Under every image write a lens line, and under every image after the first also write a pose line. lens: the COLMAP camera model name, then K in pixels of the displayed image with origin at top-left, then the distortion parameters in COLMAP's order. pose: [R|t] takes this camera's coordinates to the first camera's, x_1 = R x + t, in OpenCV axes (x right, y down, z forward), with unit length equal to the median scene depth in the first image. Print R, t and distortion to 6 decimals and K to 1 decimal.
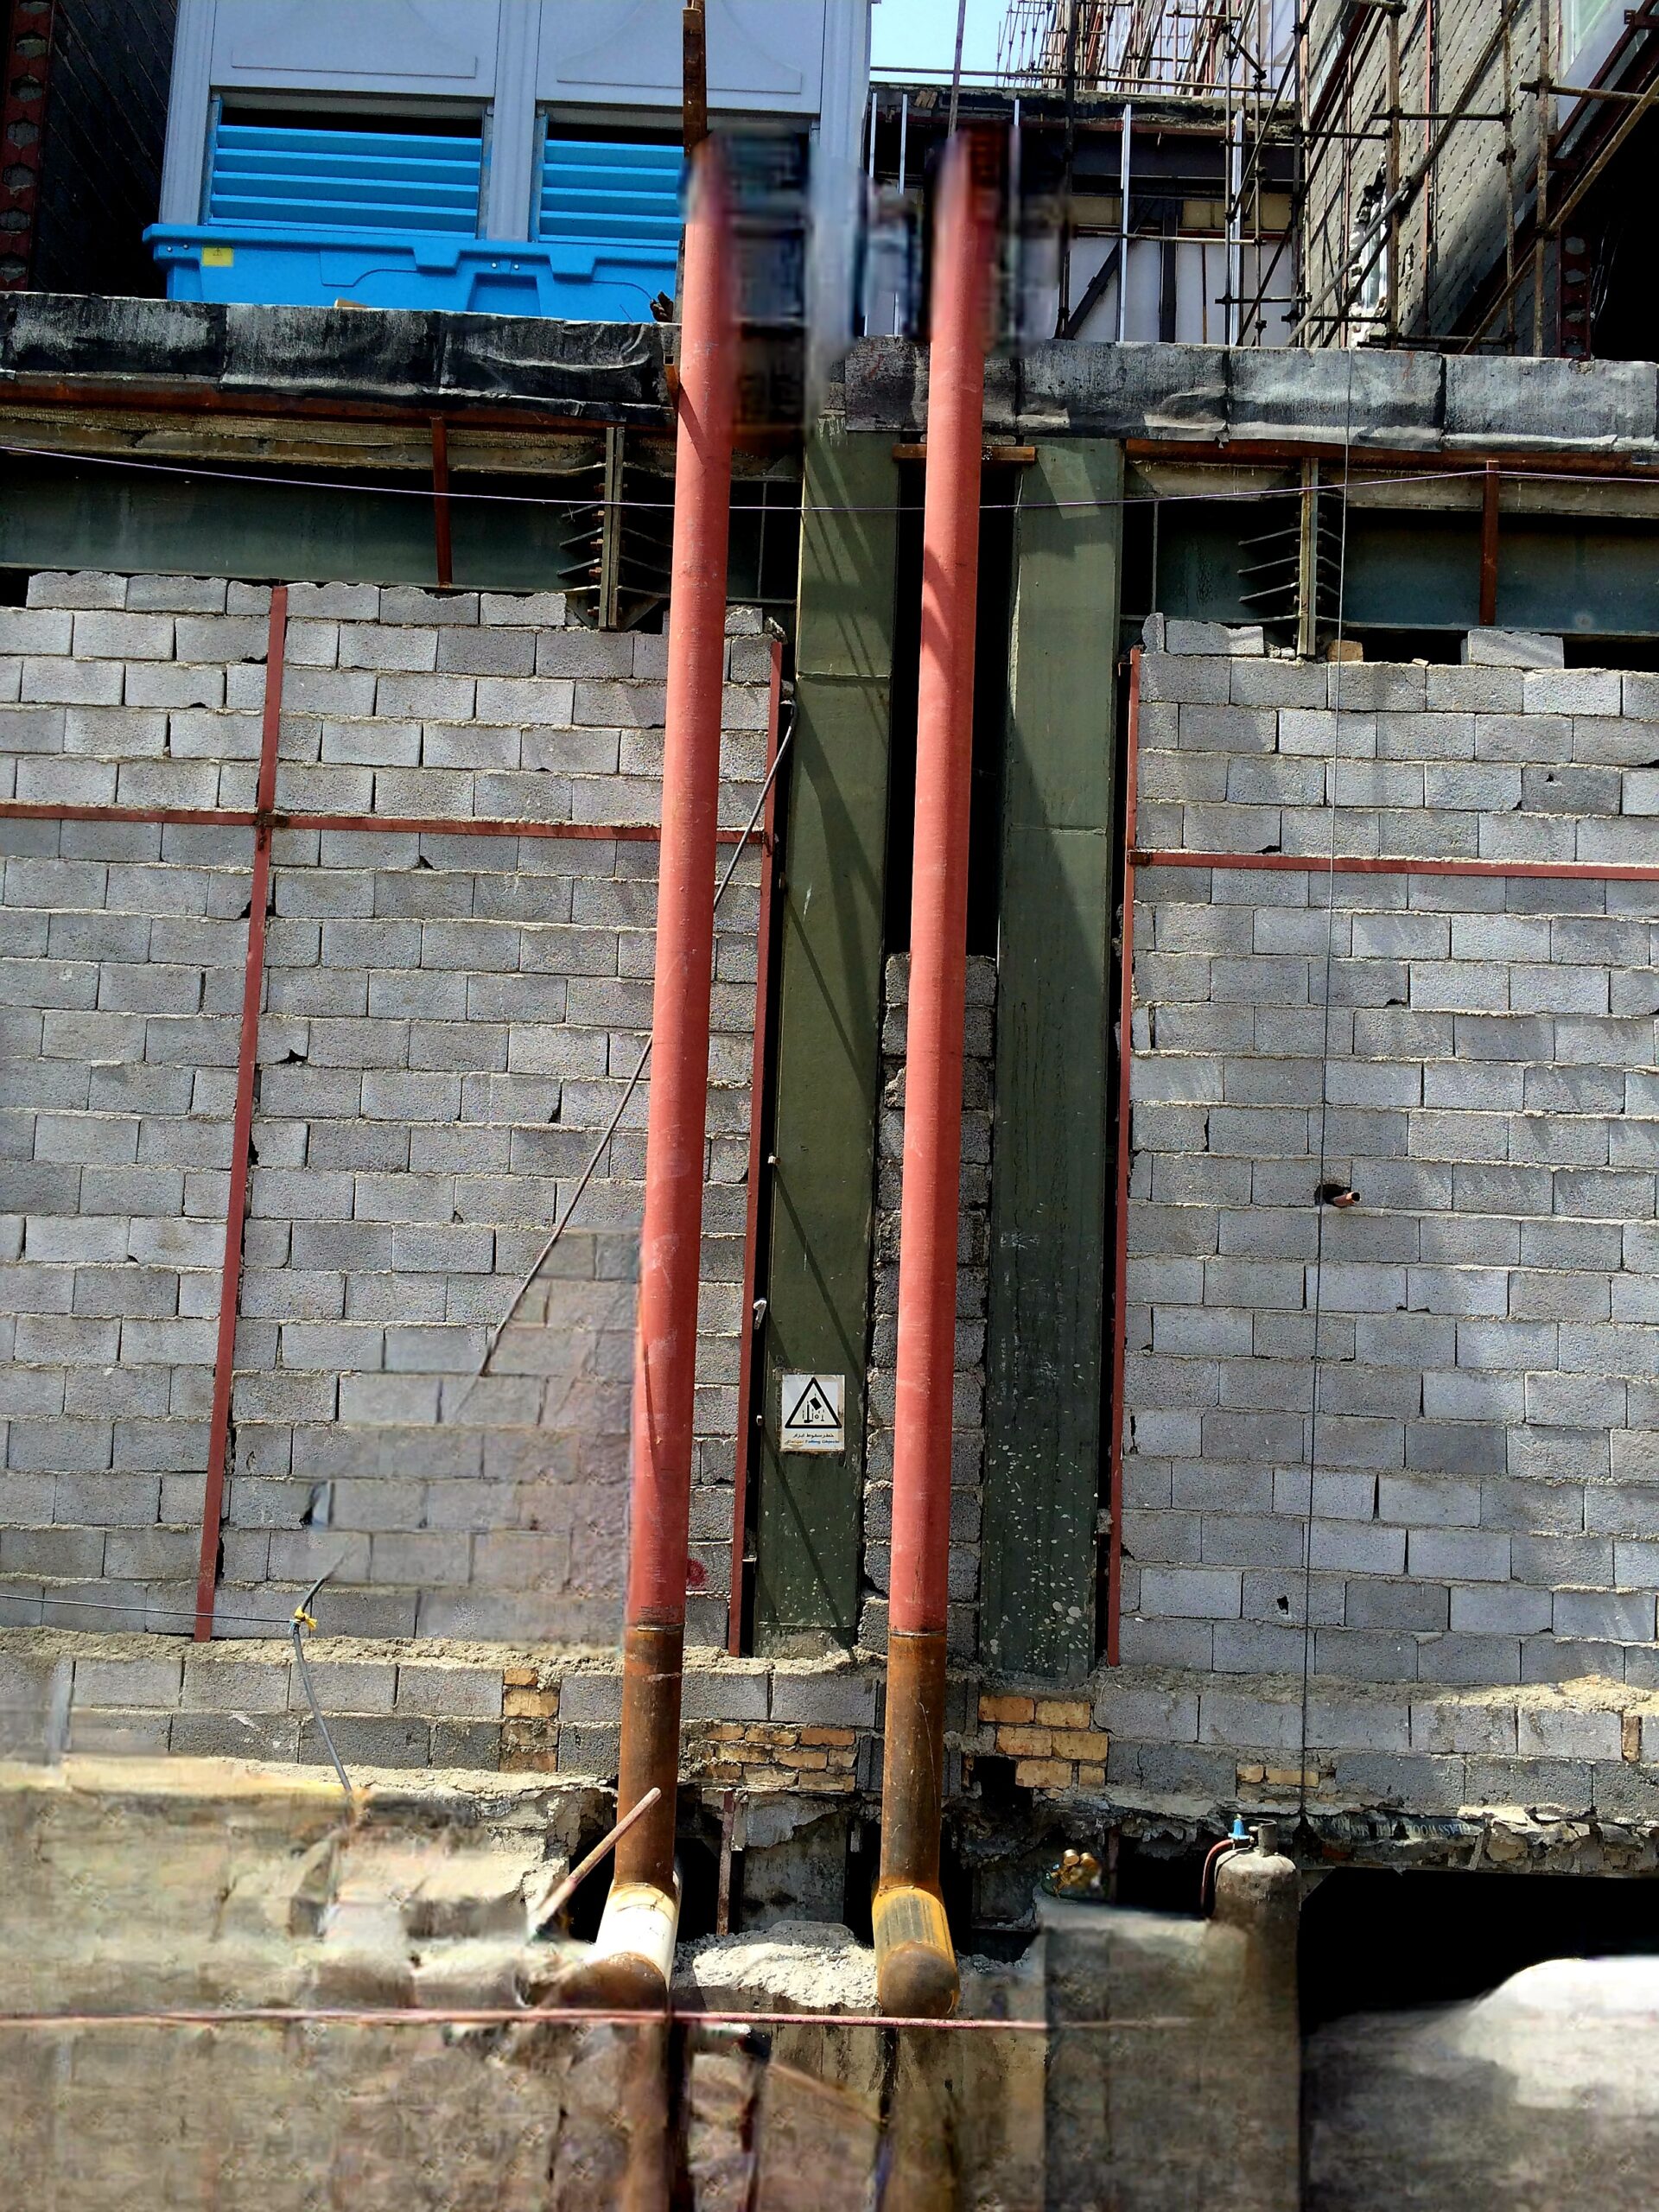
lens RADIAL K [[1890.0, 0, 832.0], [0, 1890.0, 1090.7], [0, 0, 1]] dist [0.093329, -0.135762]
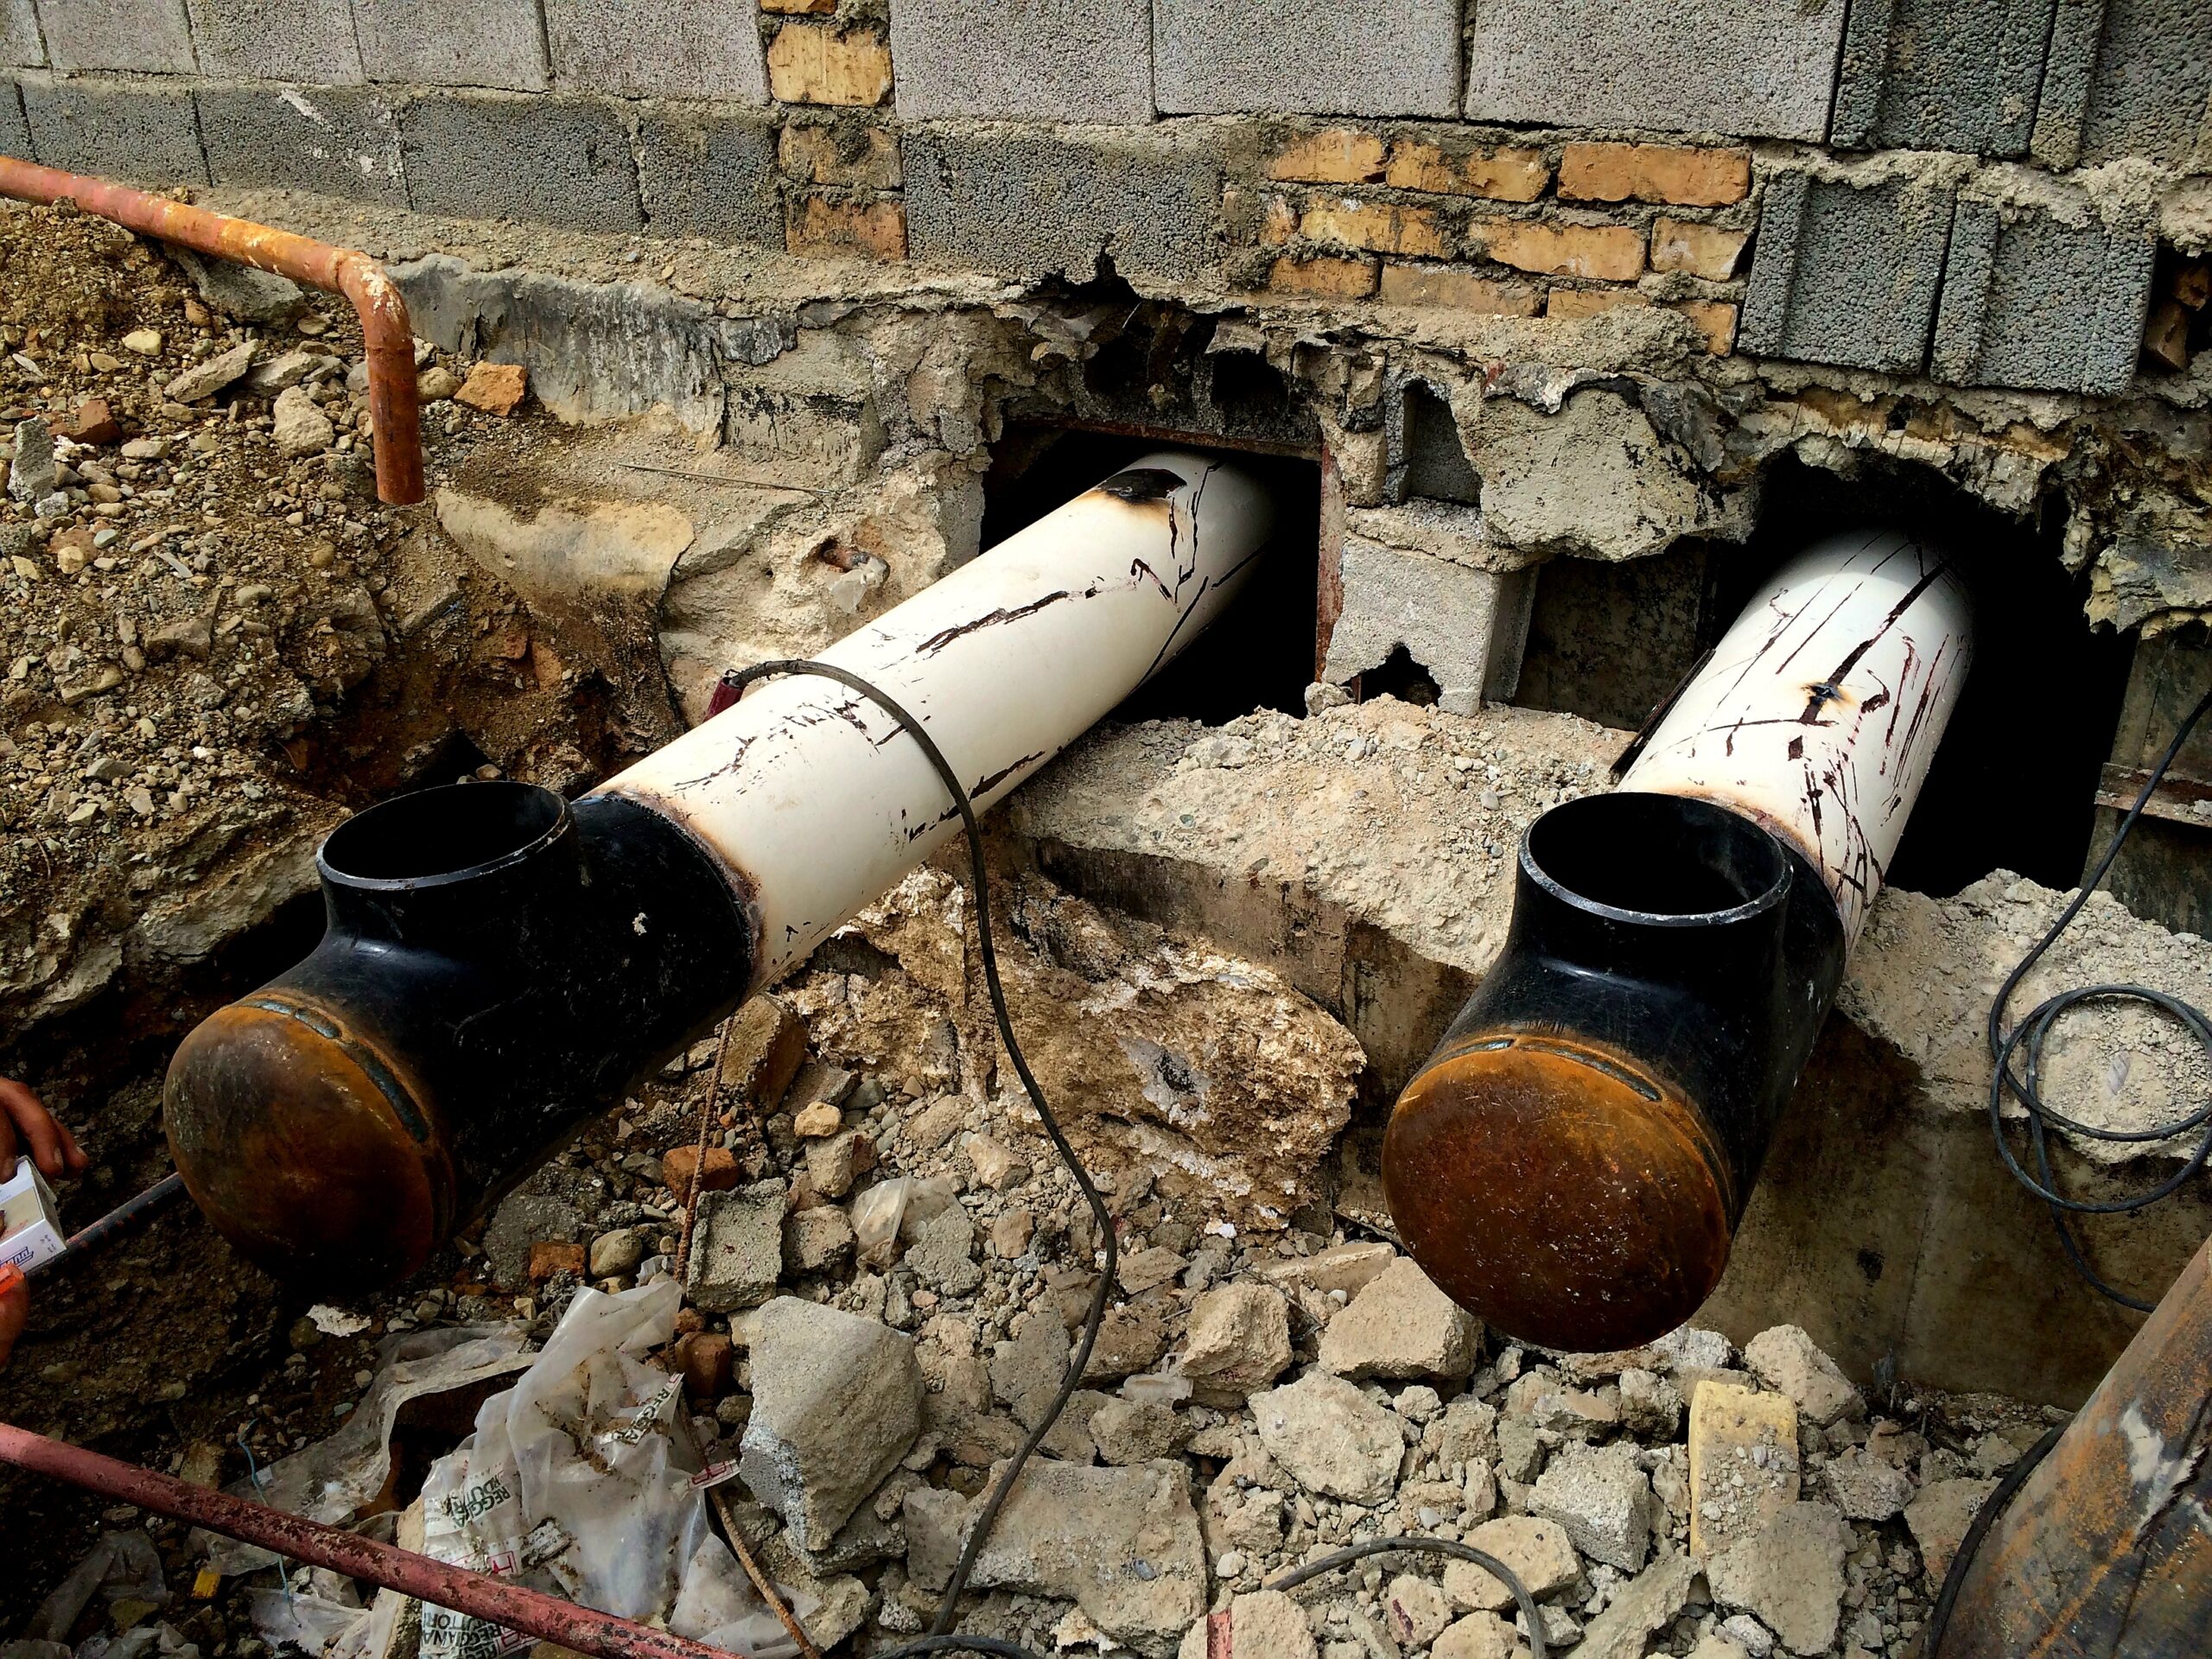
lens RADIAL K [[1892.7, 0, 1106.0], [0, 1892.7, 829.5], [0, 0, 1]] dist [0.093445, -0.136114]
pose [[0.858254, 0.178607, -0.481144, 0.082822], [0.123055, 0.838531, 0.530776, 0.249694], [0.498254, -0.514748, 0.697694, 0.682109]]
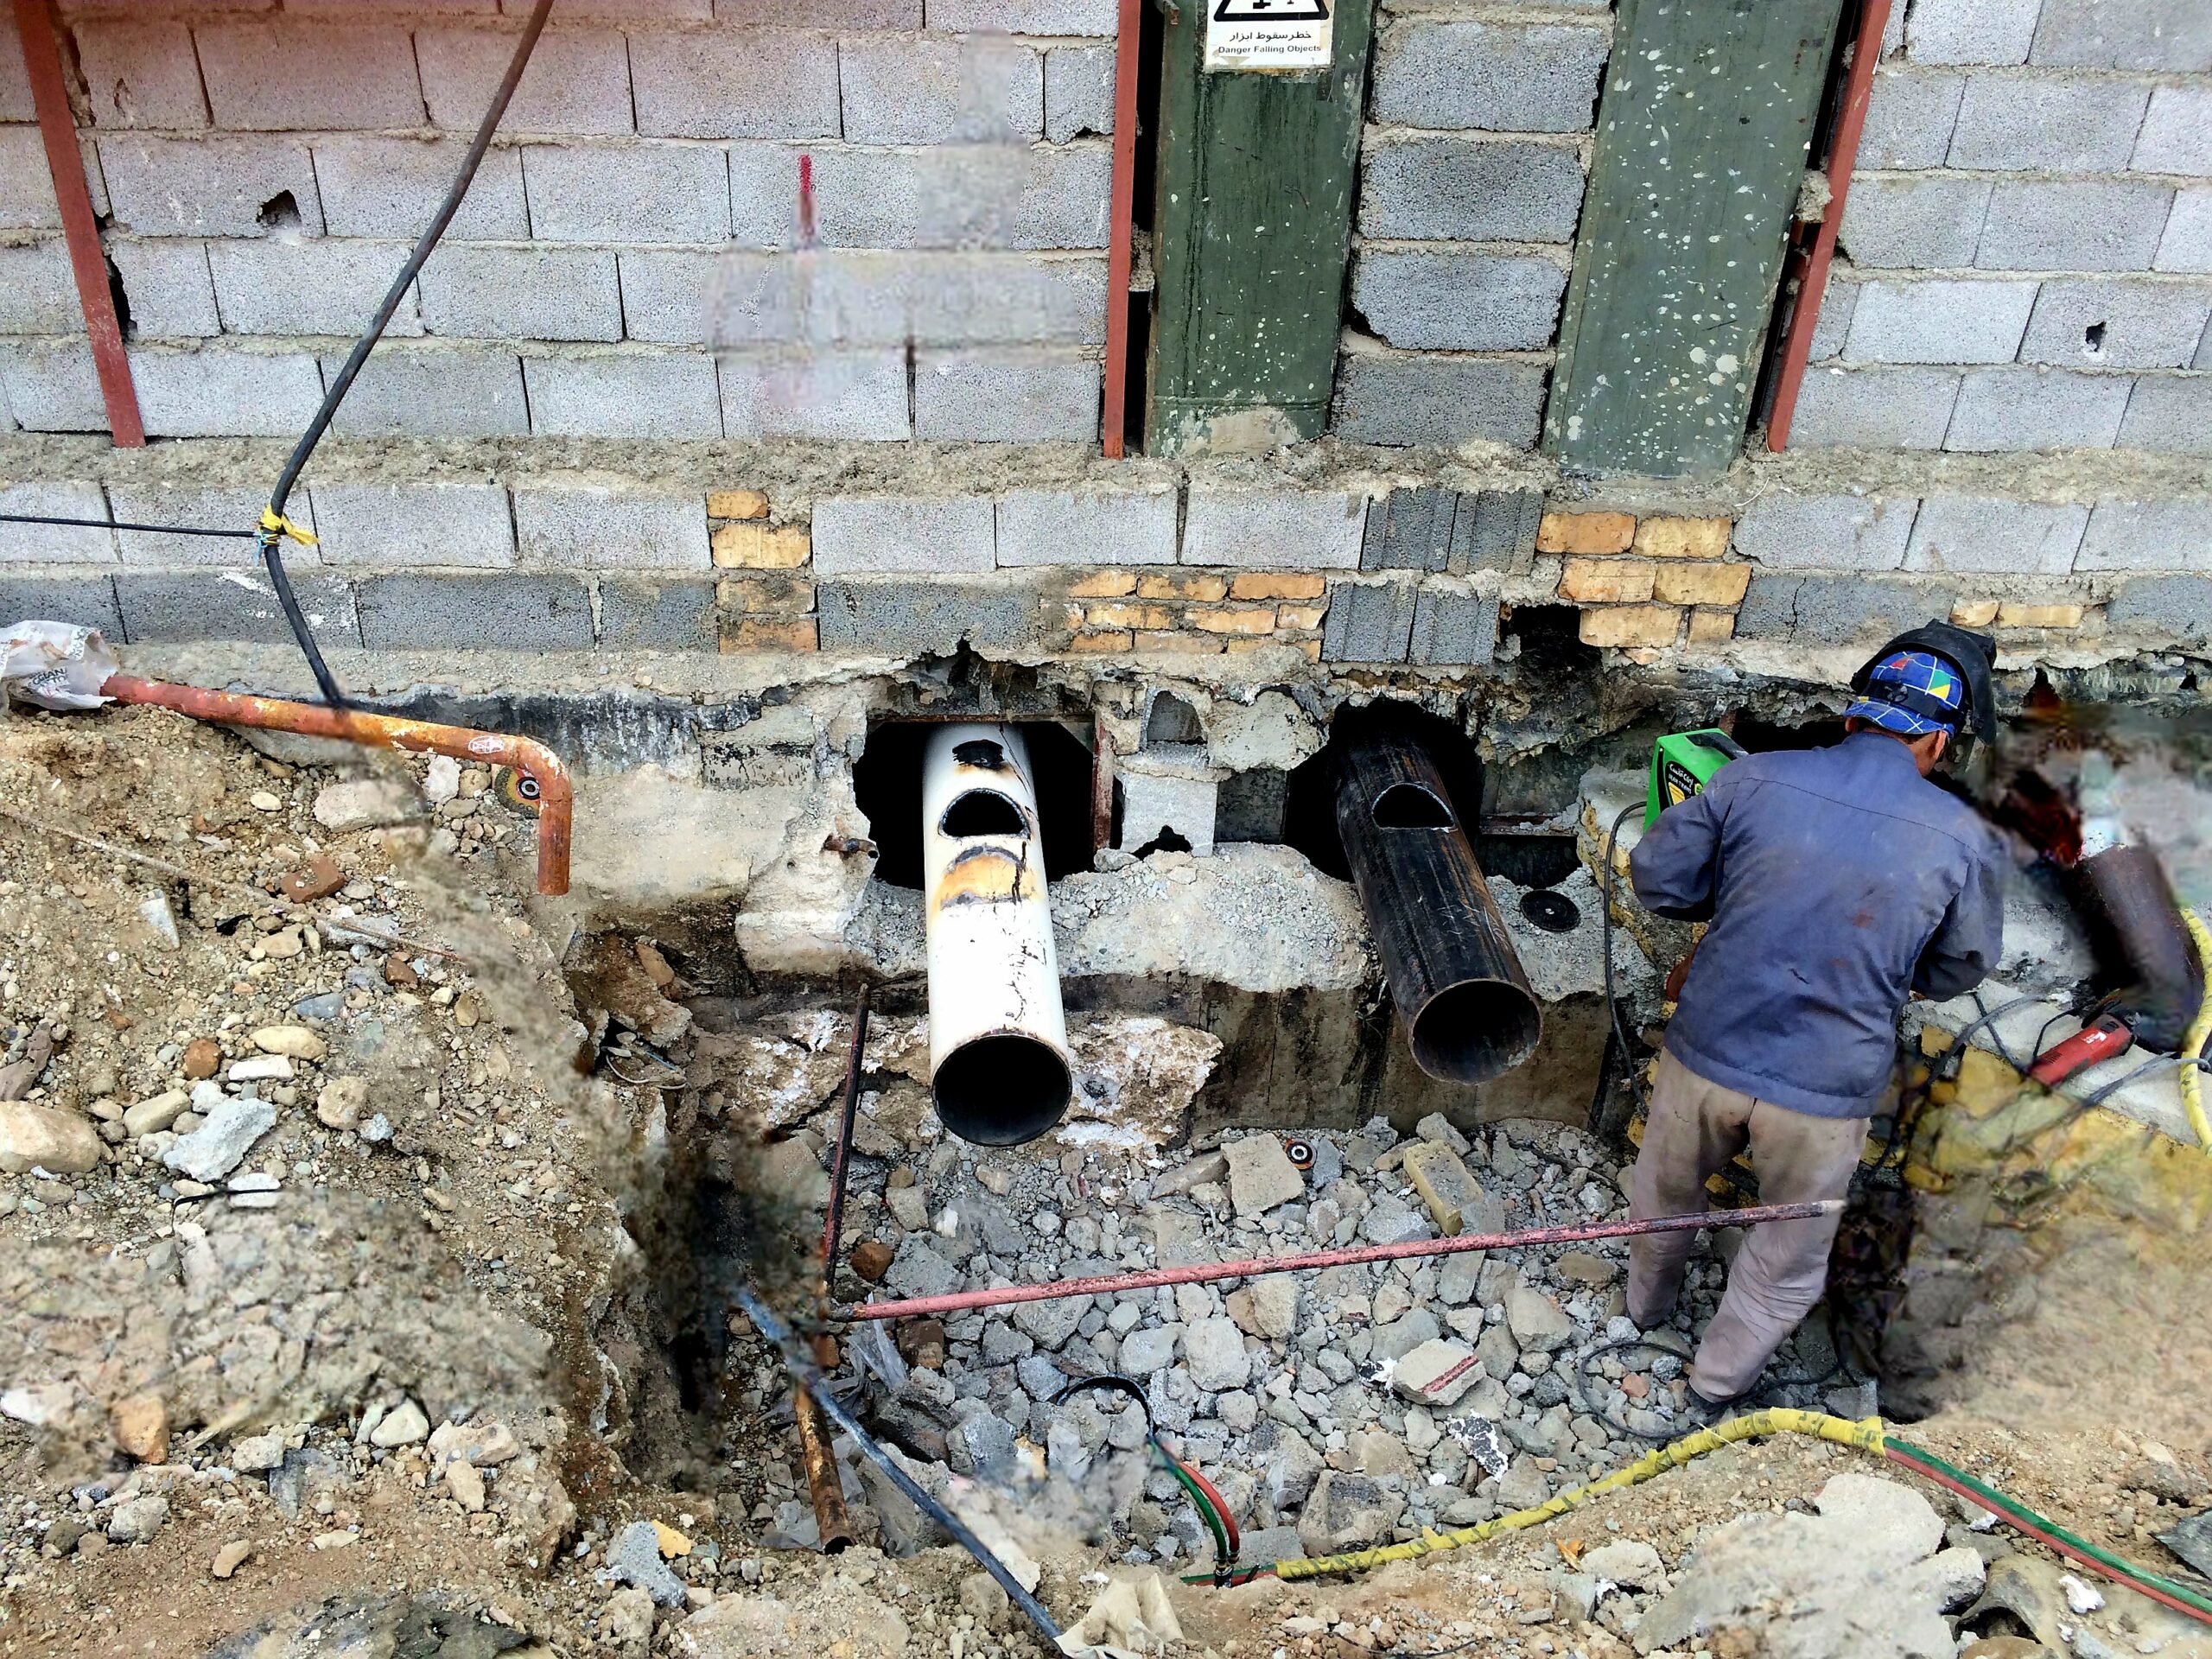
lens RADIAL K [[1896.3, 0, 1094.5], [0, 1896.3, 815.1], [0, 0, 1]] dist [0.093237, -0.126987]
pose [[0.998330, -0.031813, 0.048214, -0.086389], [-0.003911, 0.795536, 0.605893, 0.040446], [-0.057632, -0.605070, 0.794084, 0.483238]]
